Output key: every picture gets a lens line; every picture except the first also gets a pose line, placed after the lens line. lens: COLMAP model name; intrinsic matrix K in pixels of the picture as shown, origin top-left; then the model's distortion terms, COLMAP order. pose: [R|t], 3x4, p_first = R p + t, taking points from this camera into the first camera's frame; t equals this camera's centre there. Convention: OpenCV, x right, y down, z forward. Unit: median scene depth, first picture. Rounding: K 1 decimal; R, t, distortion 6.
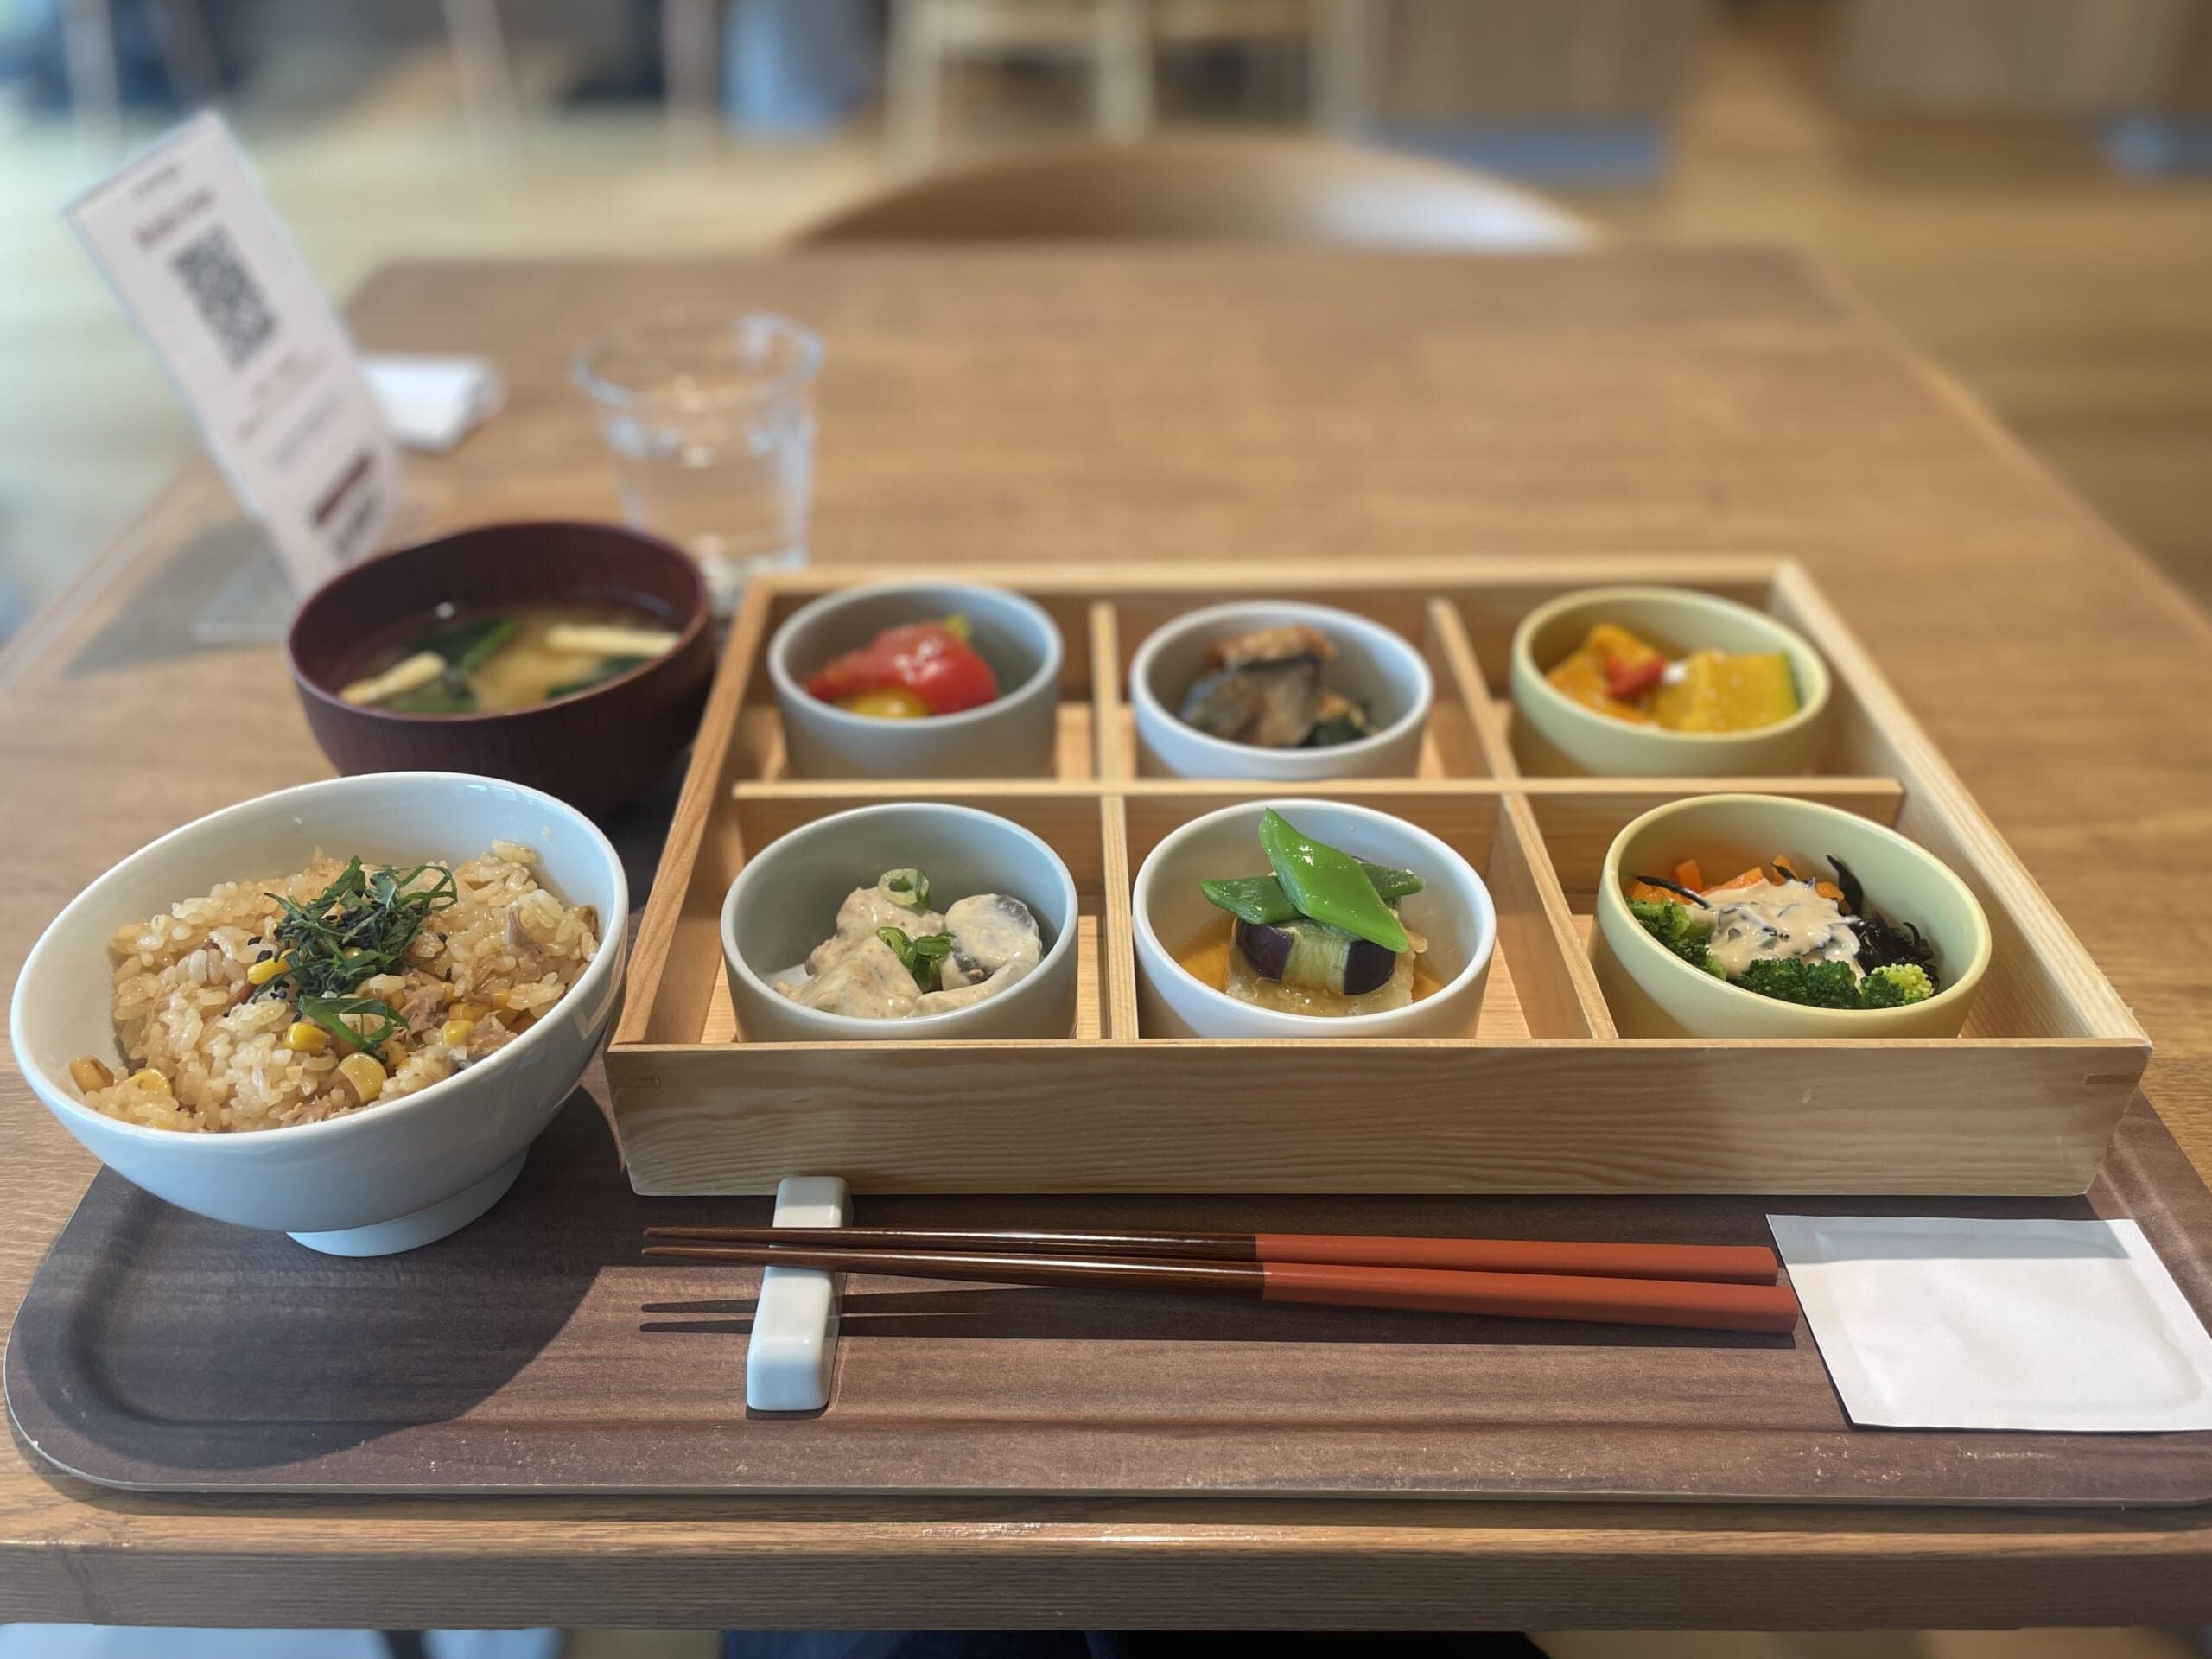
lens RADIAL K [[1706.8, 0, 1036.1], [0, 1706.8, 828.6], [0, 0, 1]] dist [0.059142, -0.066716]
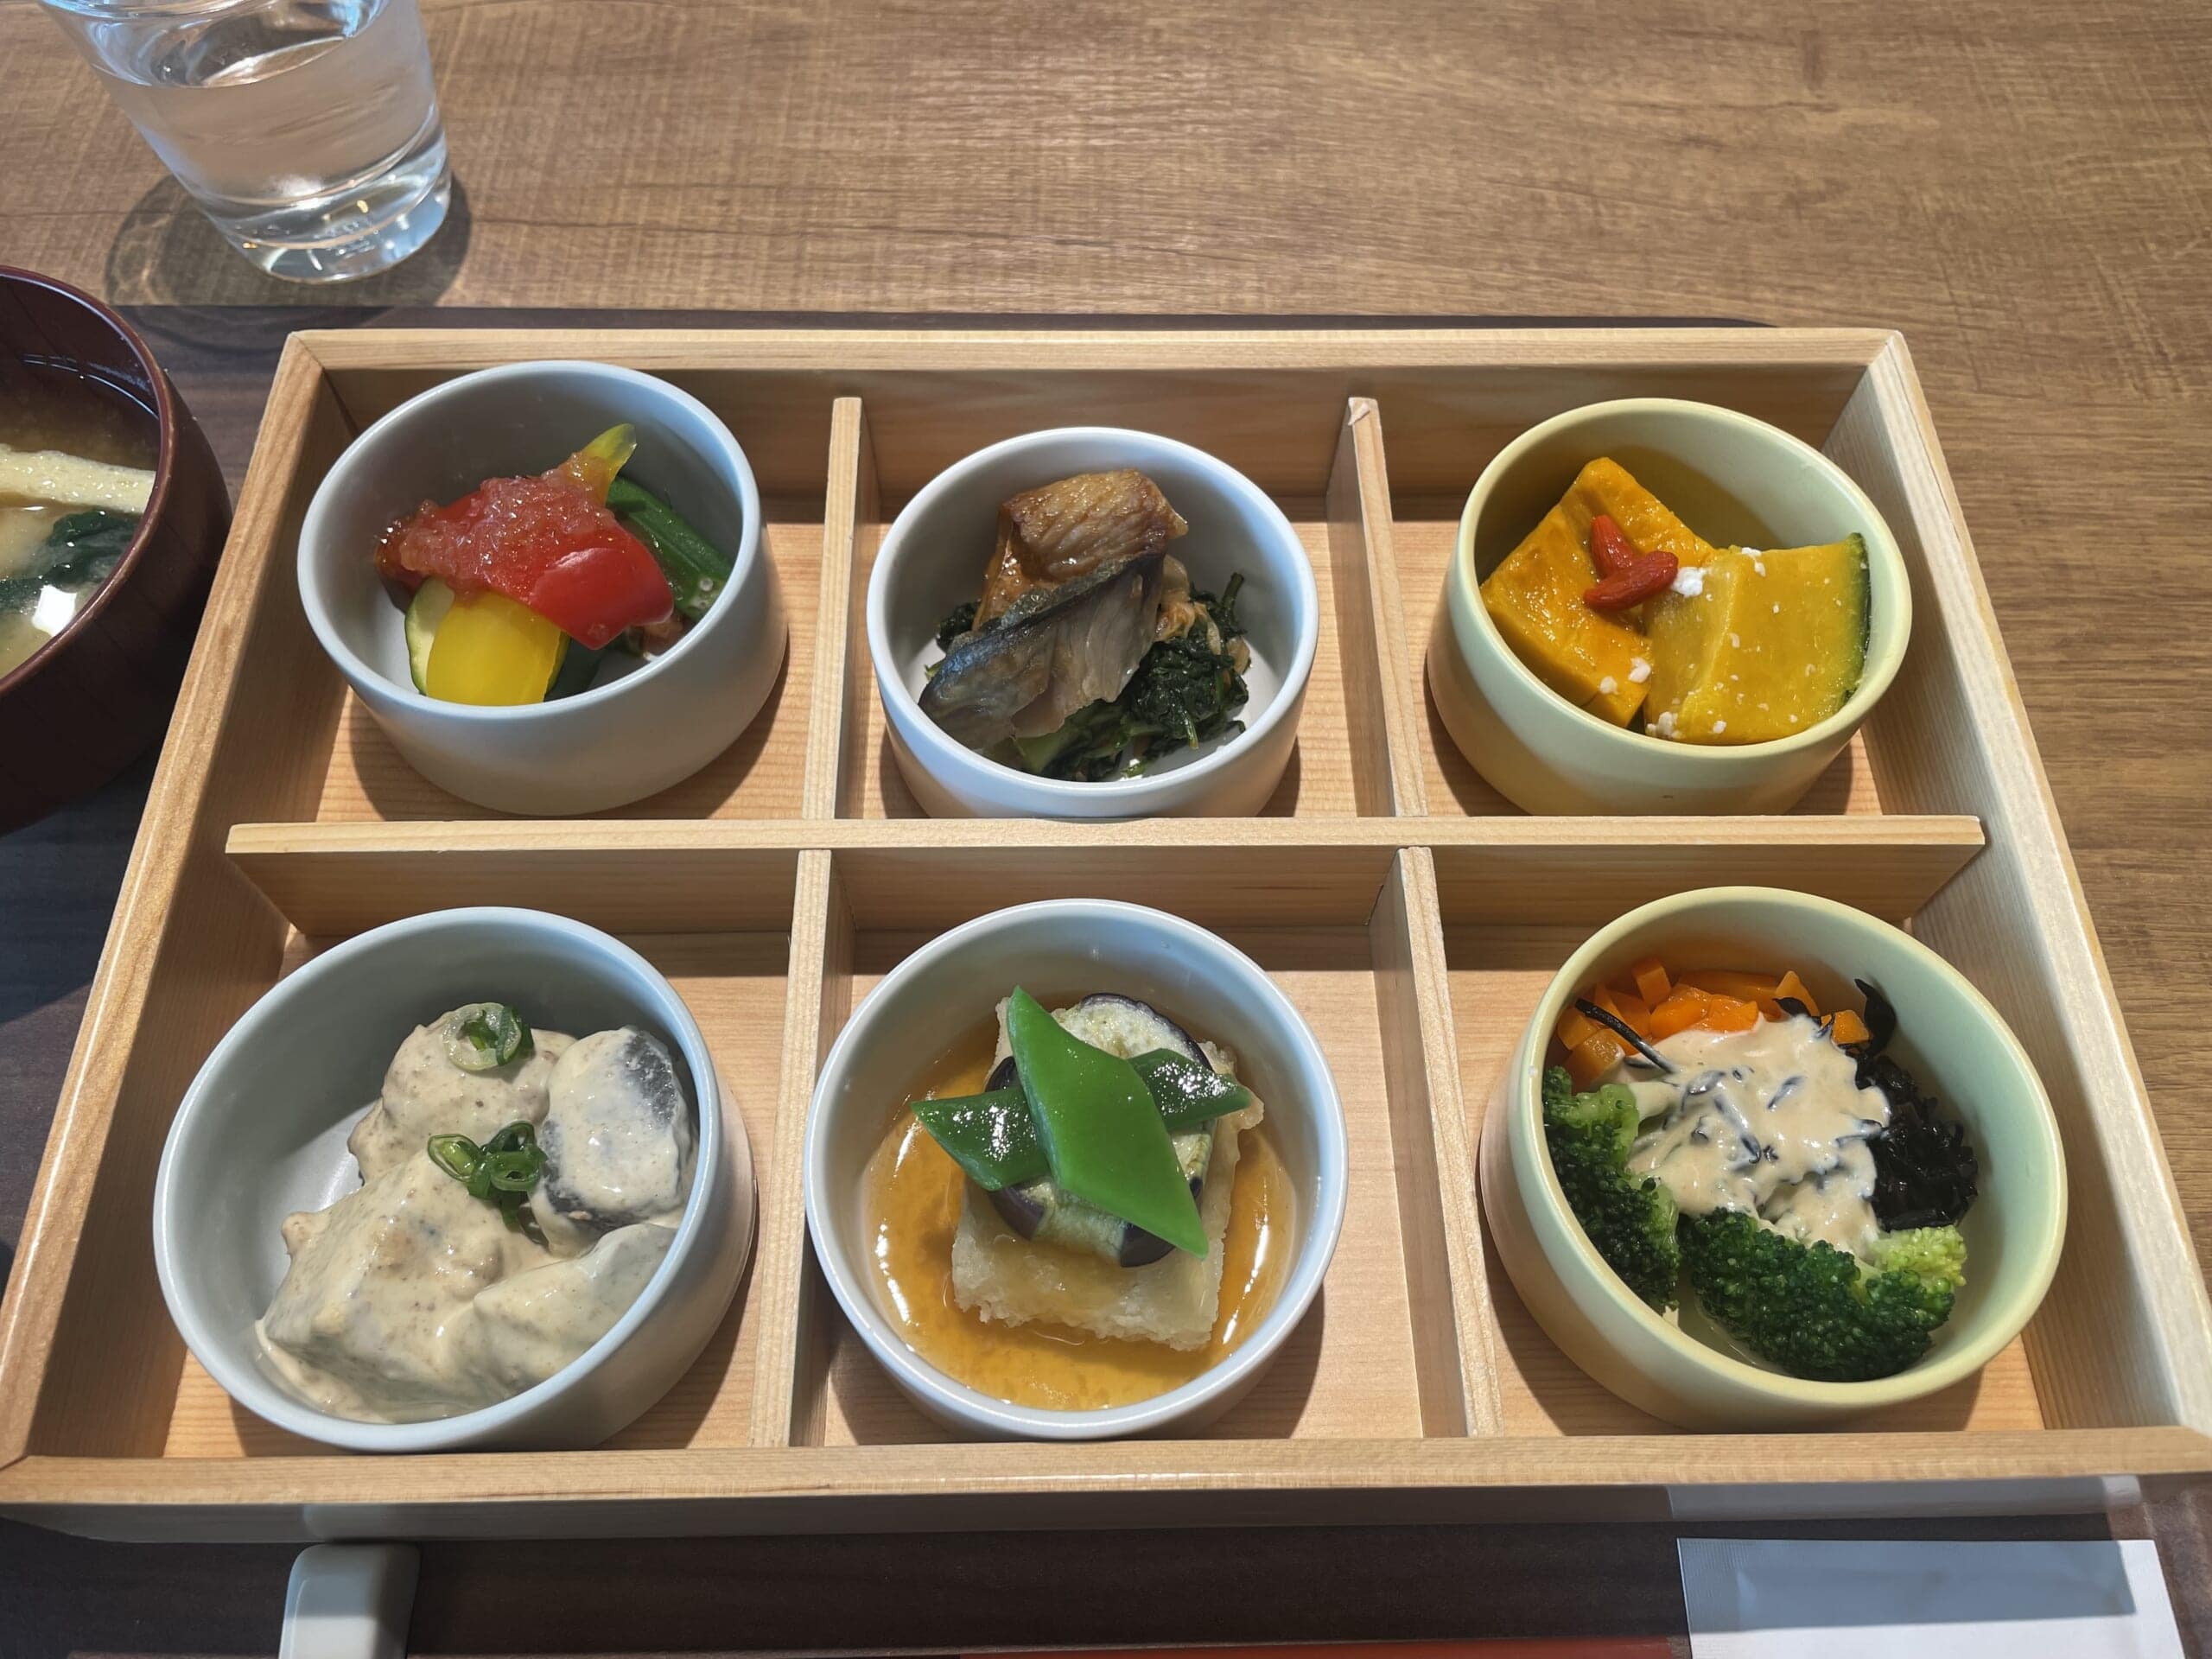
lens RADIAL K [[1688.1, 0, 1106.0], [0, 1688.1, 829.5], [0, 0, 1]] dist [0.058323, -0.093922]
pose [[0.999228, -0.008114, 0.038430, 0.160750], [-0.008832, 0.906948, 0.421151, -0.367615], [-0.038271, -0.421165, 0.906176, 0.497488]]
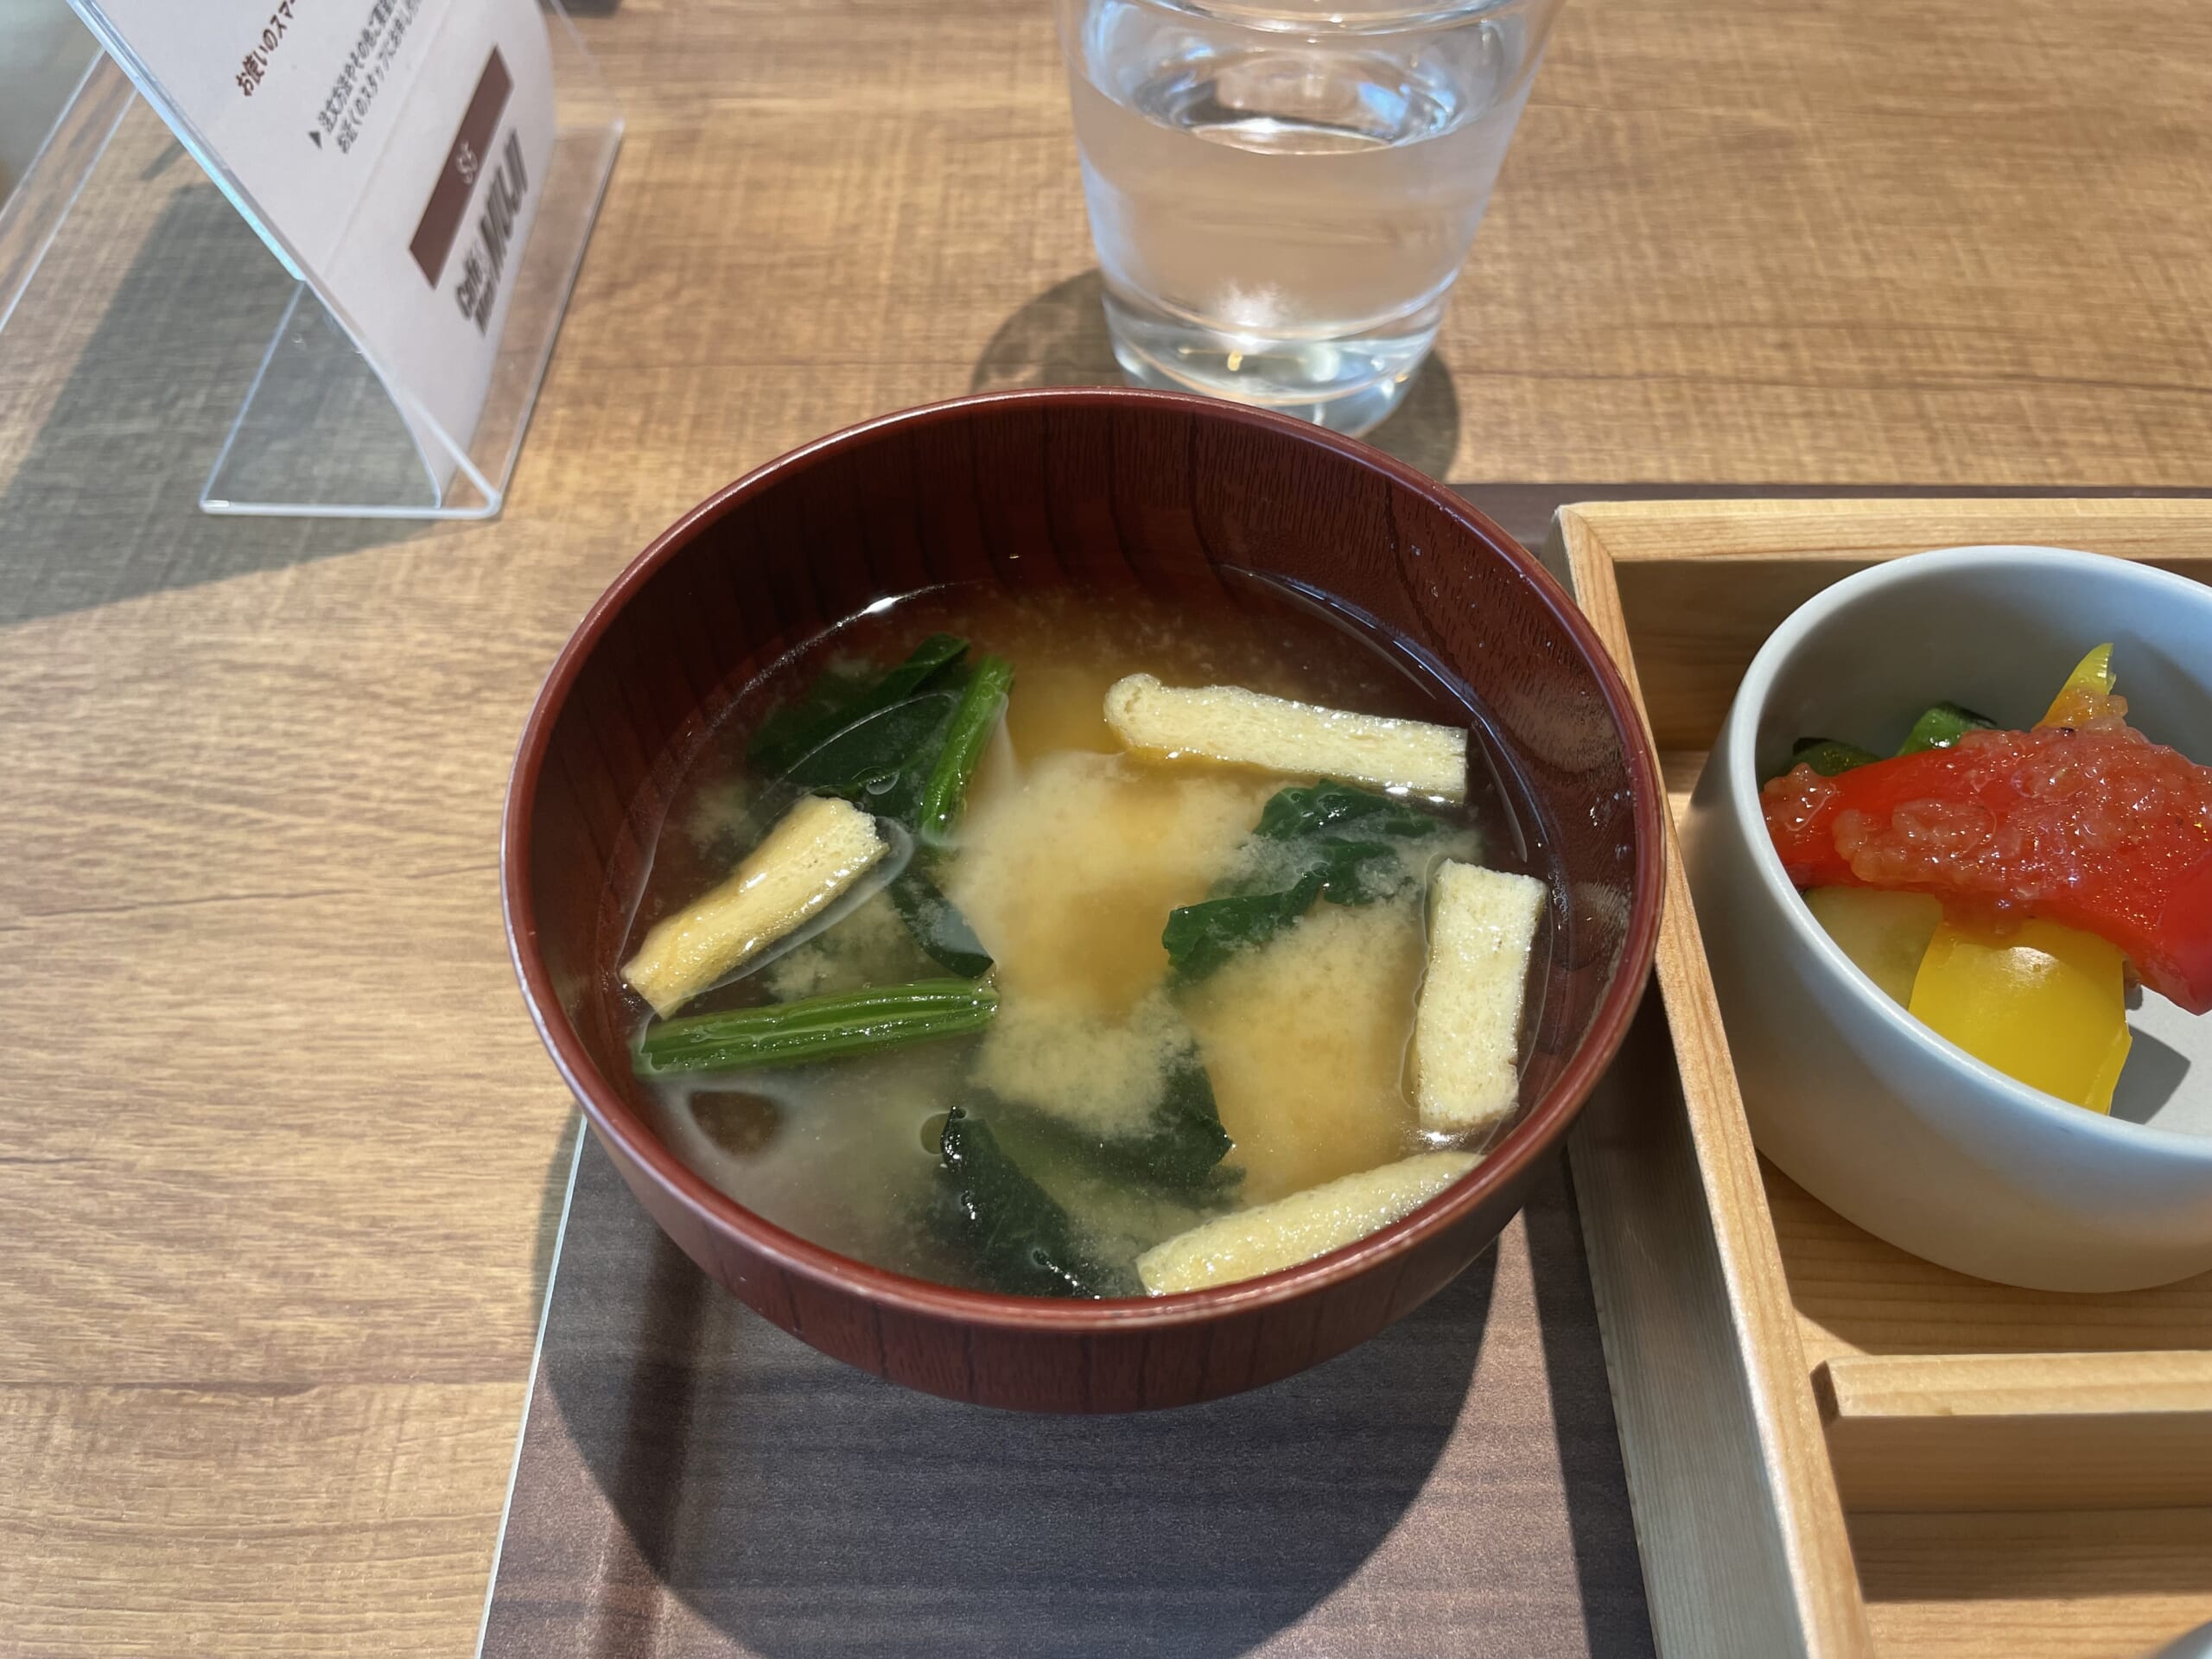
lens RADIAL K [[1699.1, 0, 1100.4], [0, 1699.1, 859.9], [0, 0, 1]] dist [0.061637, -0.107230]
pose [[0.999814, -0.000752, 0.019287, -0.414127], [-0.005485, 0.946980, 0.321246, -0.293175], [-0.018506, -0.321292, 0.946799, 0.864883]]
